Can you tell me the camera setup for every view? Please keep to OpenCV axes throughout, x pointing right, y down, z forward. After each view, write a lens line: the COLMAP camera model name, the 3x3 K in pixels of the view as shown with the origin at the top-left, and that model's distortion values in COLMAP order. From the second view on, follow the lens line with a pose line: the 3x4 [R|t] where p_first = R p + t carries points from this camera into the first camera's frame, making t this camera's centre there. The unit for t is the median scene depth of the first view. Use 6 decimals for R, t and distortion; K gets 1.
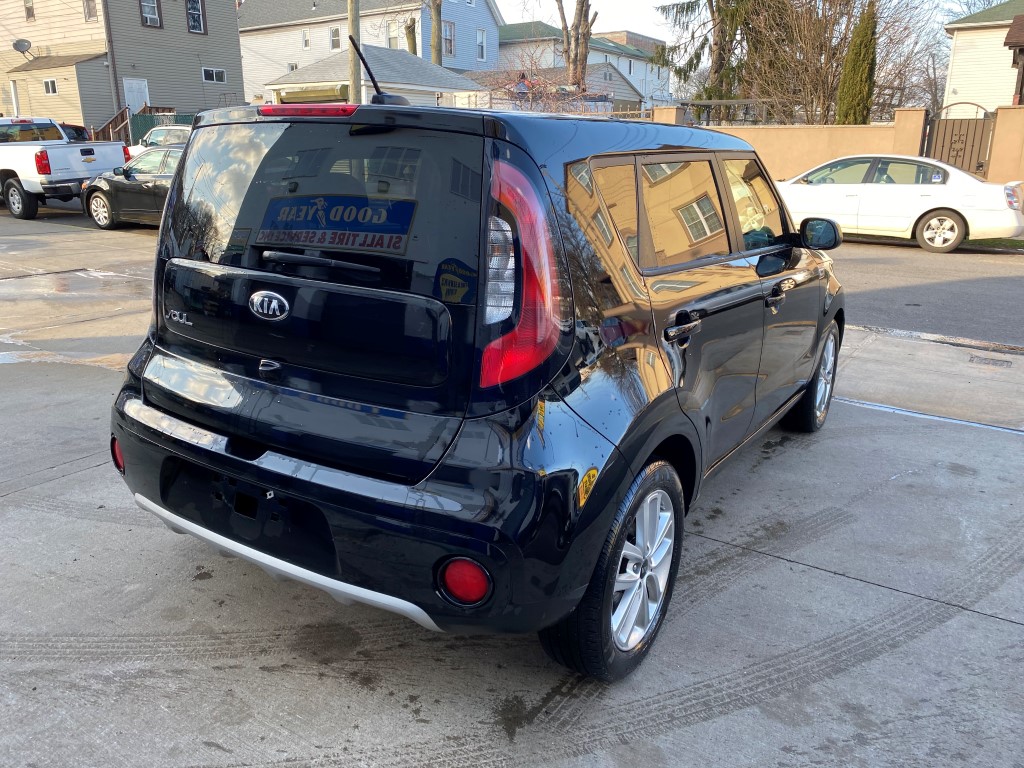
lens RADIAL K [[781.1, 0, 512.0], [0, 781.1, 384.0], [0, 0, 1]] dist [0.017227, -0.013321]
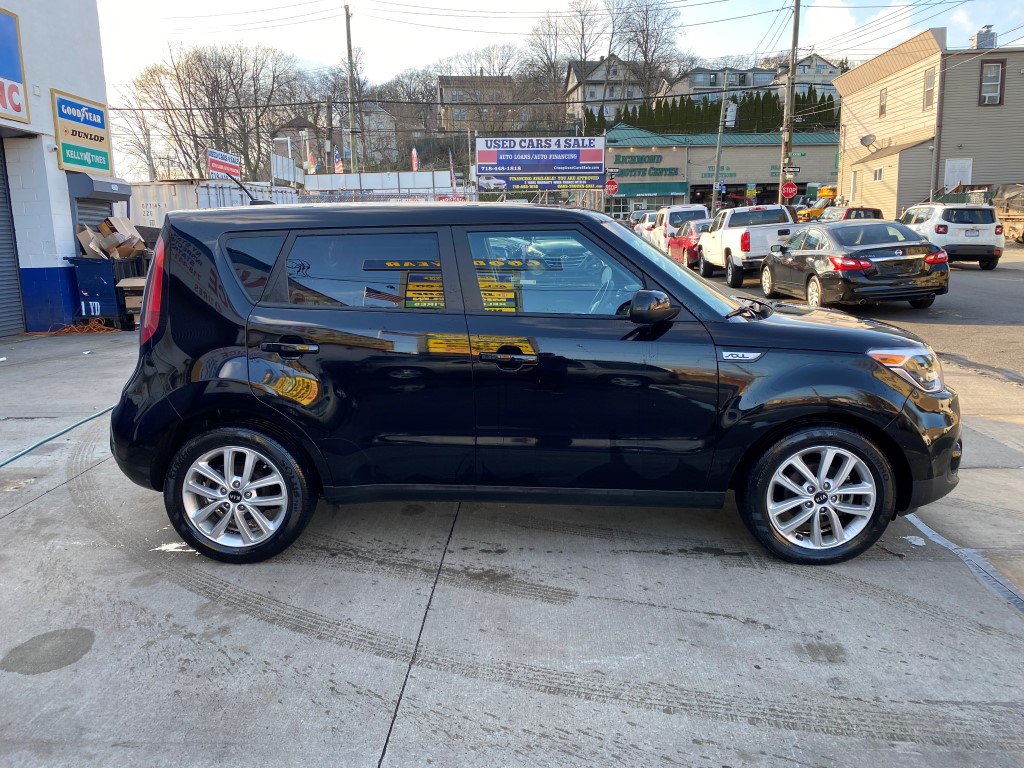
lens RADIAL K [[781.1, 0, 512.0], [0, 781.1, 384.0], [0, 0, 1]] dist [0.017227, -0.013321]
pose [[0.506049, 0.143472, -0.850488, 1.227885], [-0.223906, 0.974114, 0.031101, -0.105209], [0.832935, 0.174691, 0.525074, 0.437140]]
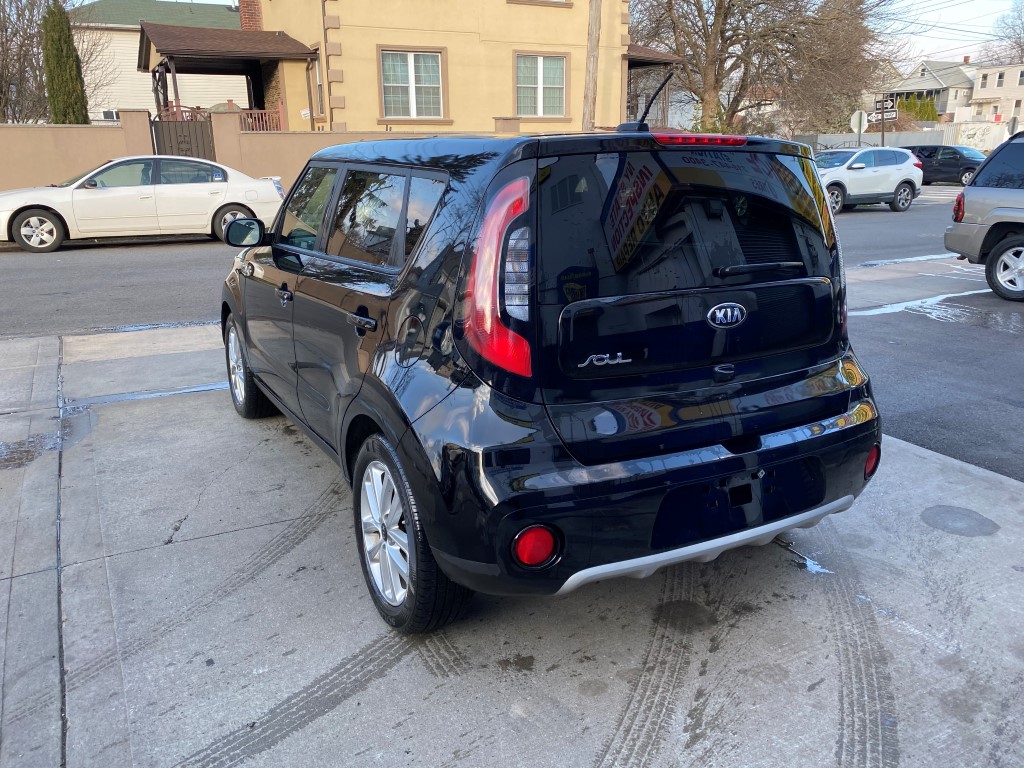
lens RADIAL K [[783.2, 0, 518.8], [0, 783.2, 388.6], [0, 0, 1]] dist [0.008183, -0.003864]
pose [[0.481976, -0.268433, 0.834052, -0.907756], [0.260016, 0.952852, 0.156412, -0.162108], [-0.836714, 0.141480, 0.529049, 0.429789]]
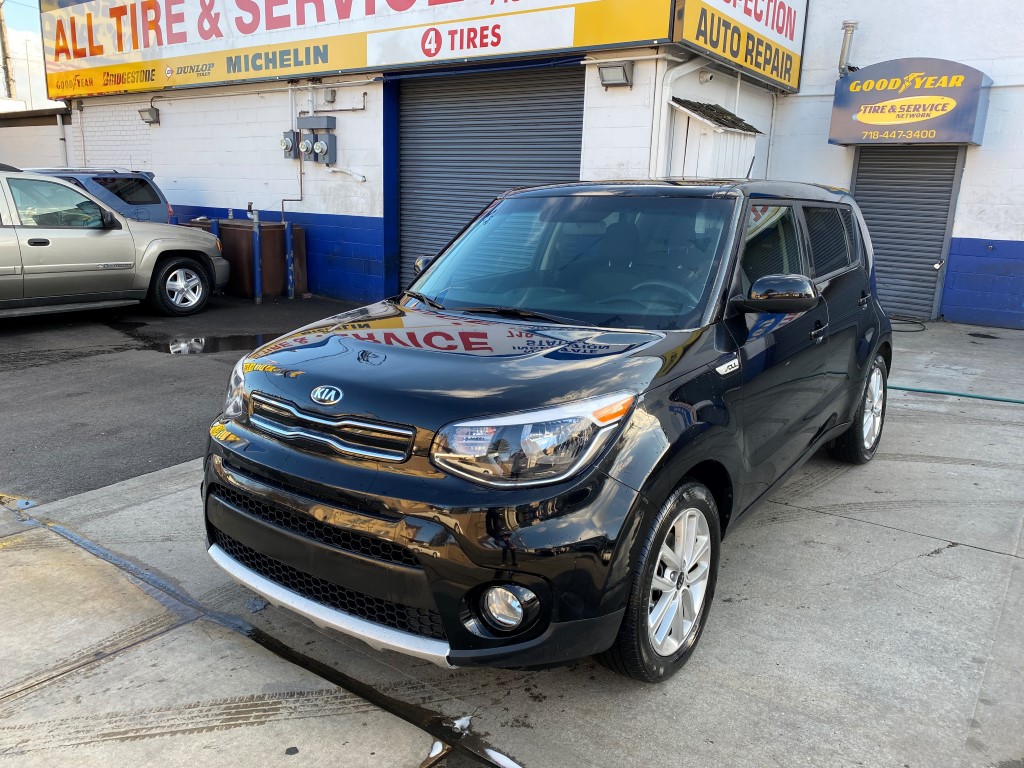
lens RADIAL K [[789.3, 0, 512.5], [0, 789.3, 379.8], [0, 0, 1]] dist [0.006802, 0.001446]
pose [[-0.996479, -0.050228, 0.067136, 0.210896], [-0.010591, 0.869700, 0.493467, -0.674136], [-0.083174, 0.491018, -0.867170, 2.258628]]
